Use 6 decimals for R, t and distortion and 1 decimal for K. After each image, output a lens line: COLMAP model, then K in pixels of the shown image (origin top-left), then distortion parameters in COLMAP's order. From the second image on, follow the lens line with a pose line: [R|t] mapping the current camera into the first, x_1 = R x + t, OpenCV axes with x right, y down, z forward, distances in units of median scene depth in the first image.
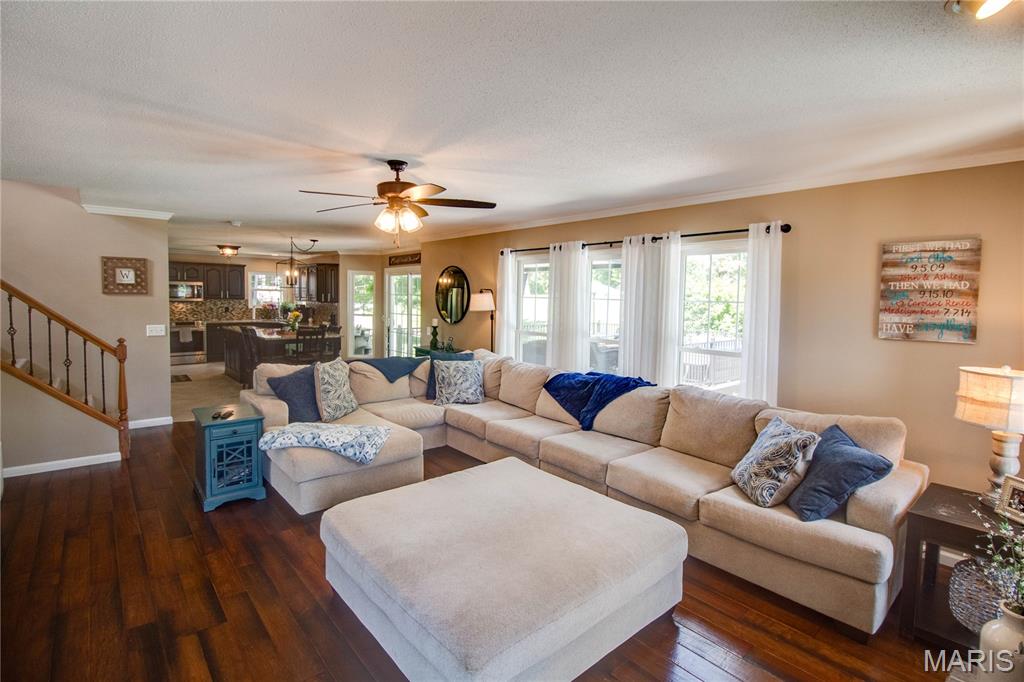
lens RADIAL K [[476.5, 0, 525.1], [0, 476.5, 322.6], [0, 0, 1]] dist [0.000713, -0.012061]
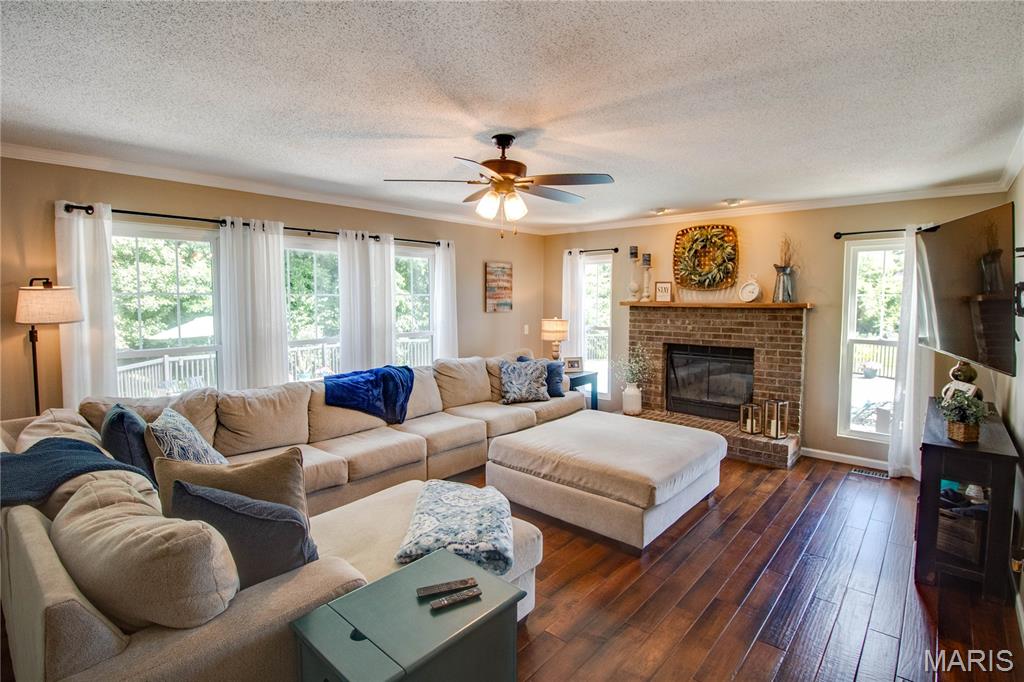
lens RADIAL K [[487.9, 0, 509.7], [0, 487.9, 325.4], [0, 0, 1]] dist [-0.010376, -0.001543]
pose [[-0.107267, -0.077352, 0.991217, -1.196987], [0.052307, 0.995149, 0.083320, -0.073320], [-0.992853, 0.060785, -0.102700, 1.130947]]
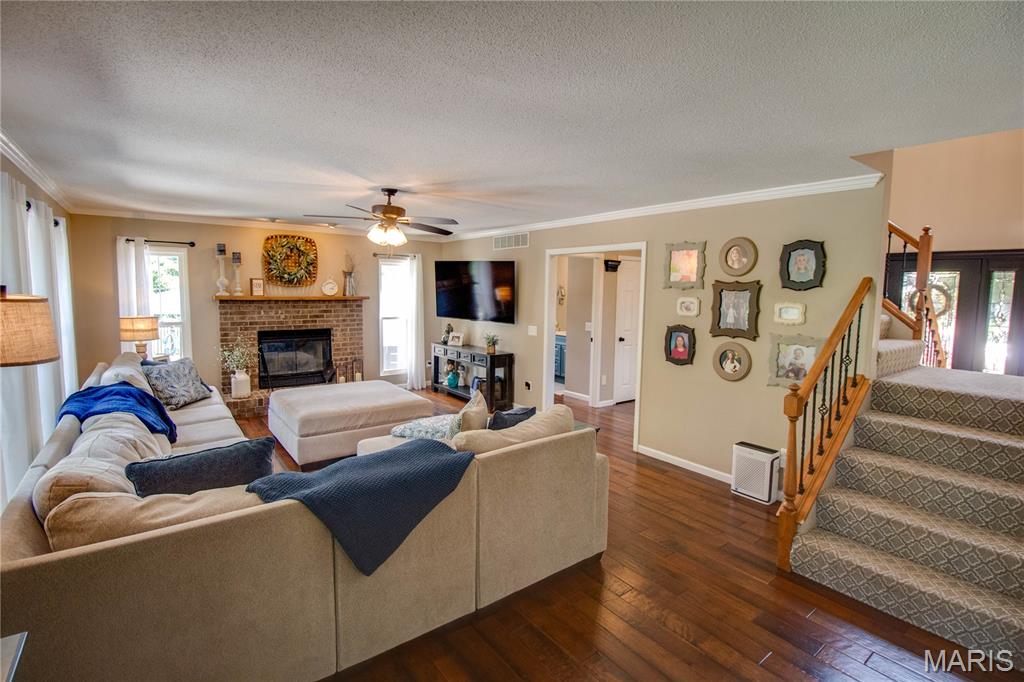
lens RADIAL K [[487.9, 0, 509.7], [0, 487.9, 325.4], [0, 0, 1]] dist [-0.010376, -0.001543]
pose [[-0.994769, -0.039905, 0.094030, -0.739697], [-0.027412, 0.991057, 0.130590, -0.156197], [-0.098400, 0.127330, -0.986967, 2.343054]]
